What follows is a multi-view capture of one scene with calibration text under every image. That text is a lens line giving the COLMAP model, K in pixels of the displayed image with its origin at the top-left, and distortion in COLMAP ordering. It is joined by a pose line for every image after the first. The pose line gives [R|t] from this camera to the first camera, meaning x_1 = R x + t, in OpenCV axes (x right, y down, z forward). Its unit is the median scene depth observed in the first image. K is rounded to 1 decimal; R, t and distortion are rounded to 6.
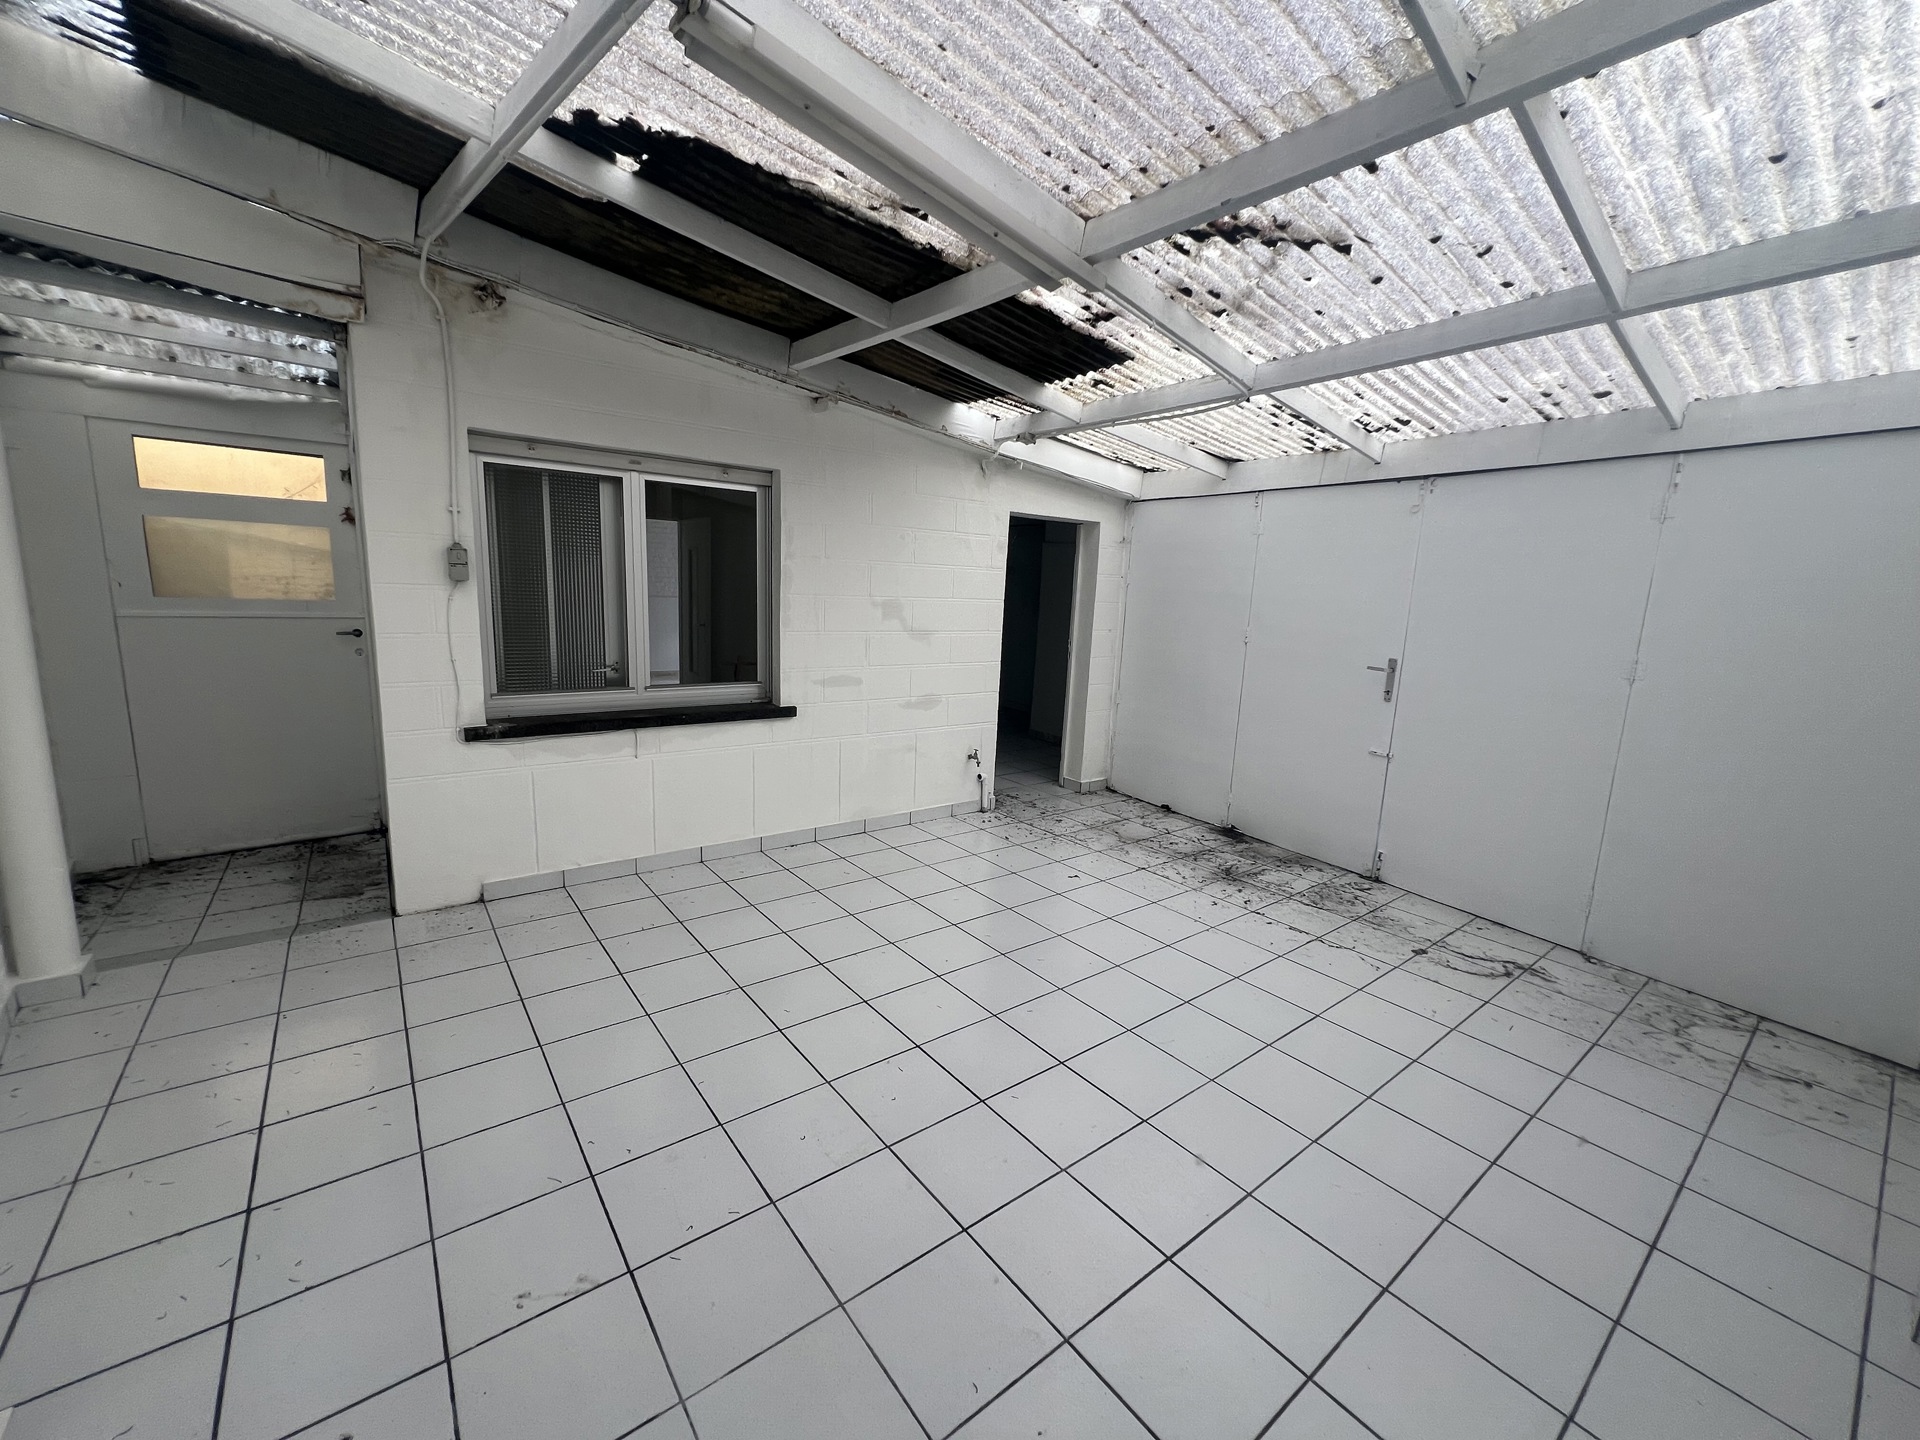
lens RADIAL K [[763.0, 0, 952.2], [0, 763.0, 715.1], [0, 0, 1]] dist [-0.004379, -0.000149]
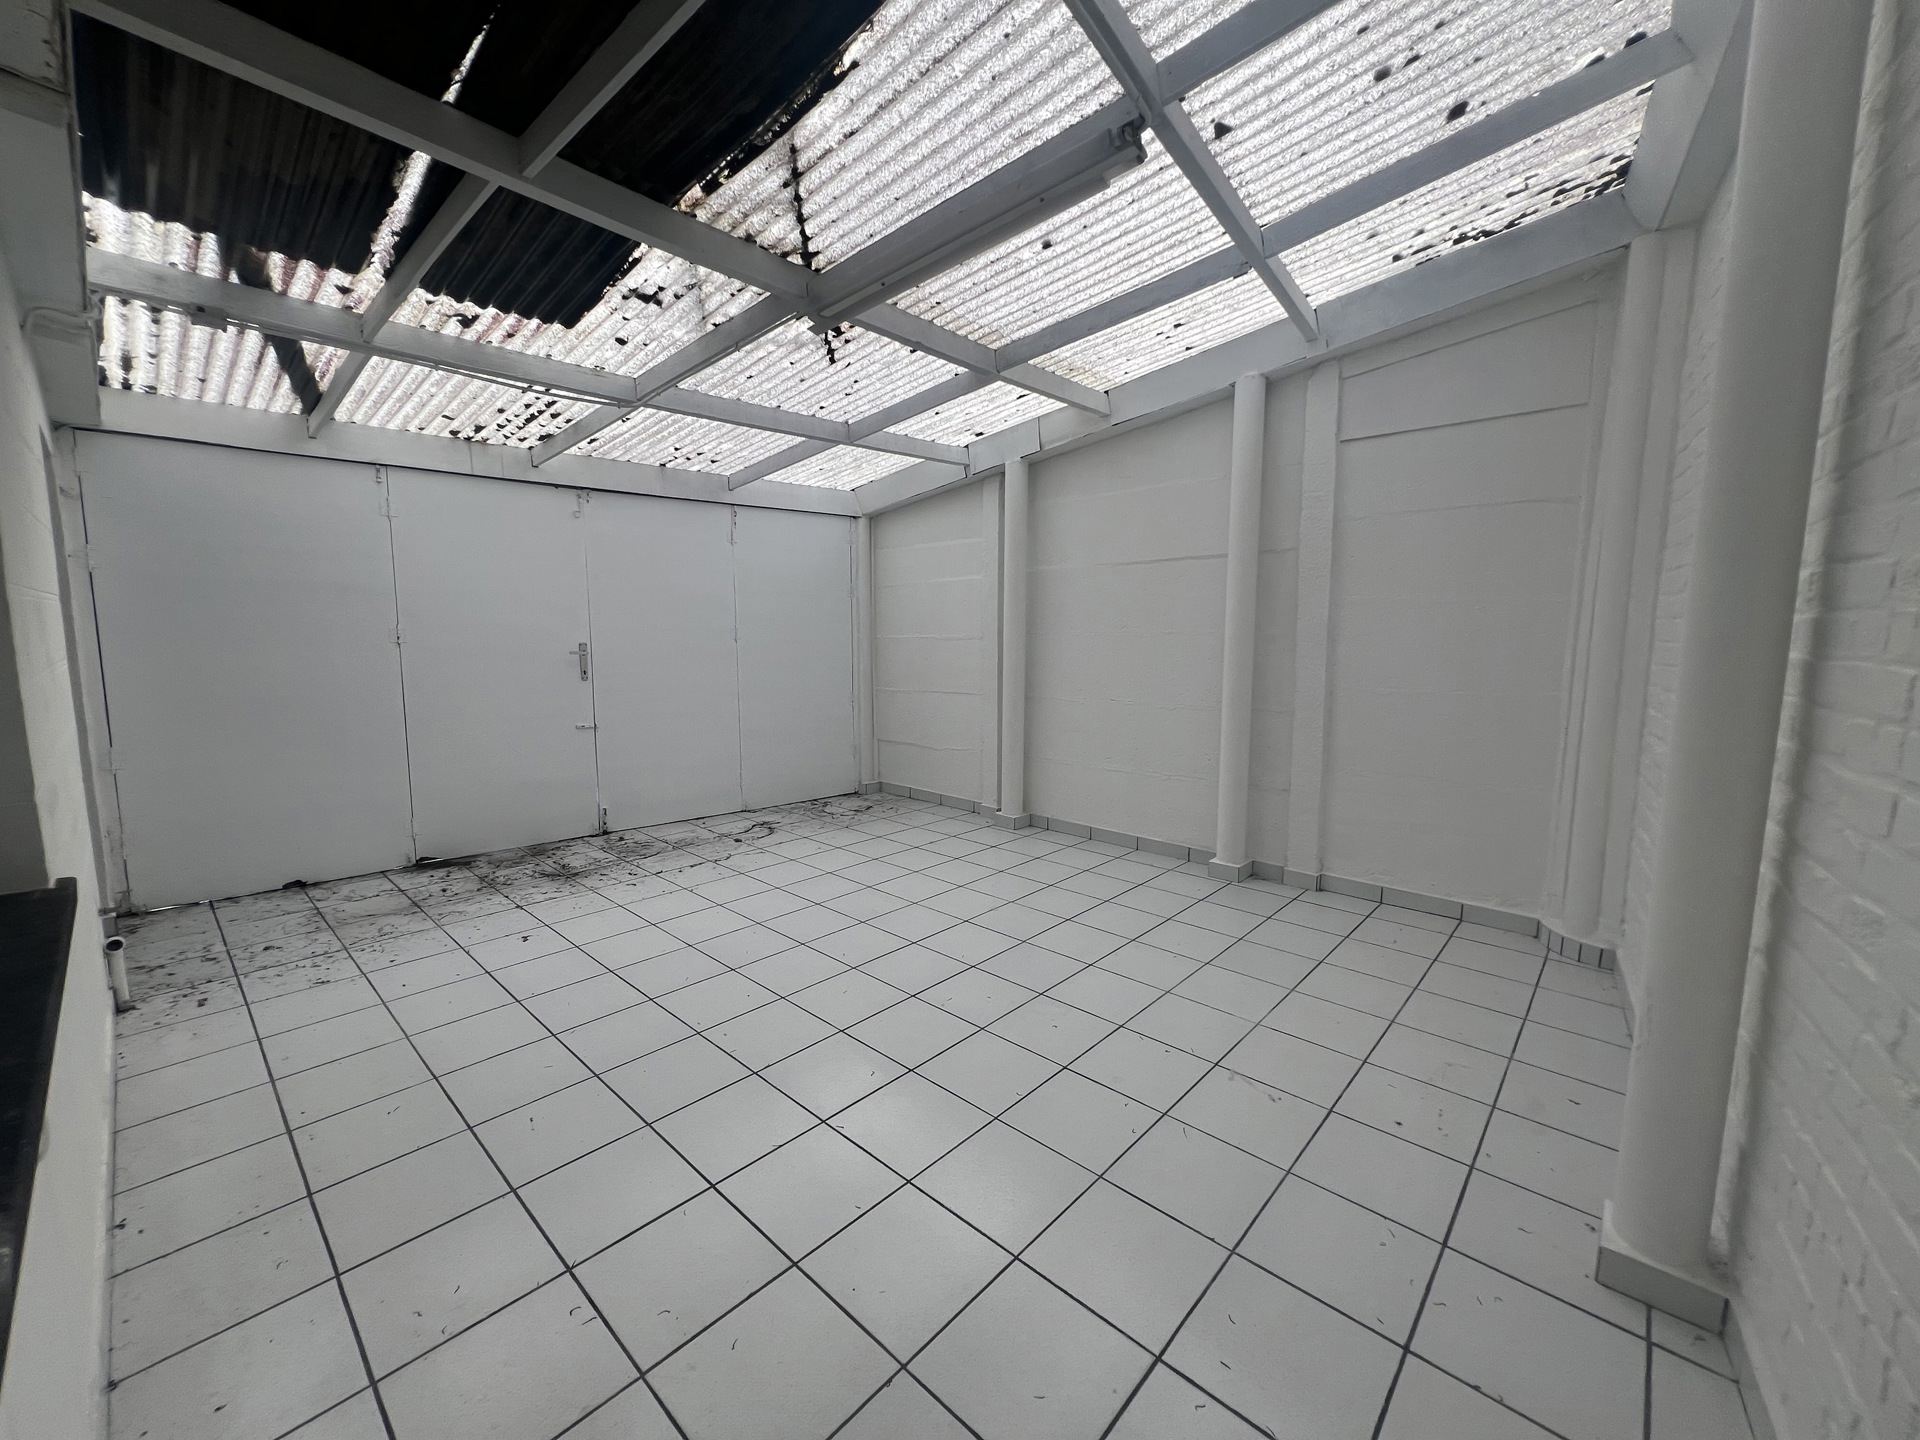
lens RADIAL K [[763.0, 0, 956.4], [0, 763.0, 709.5], [0, 0, 1]] dist [-0.004379, -0.000149]
pose [[-0.153590, -0.156170, 0.975716, -0.597207], [0.153561, 0.971663, 0.179694, -0.088414], [-0.976130, 0.177431, -0.125256, 0.558565]]
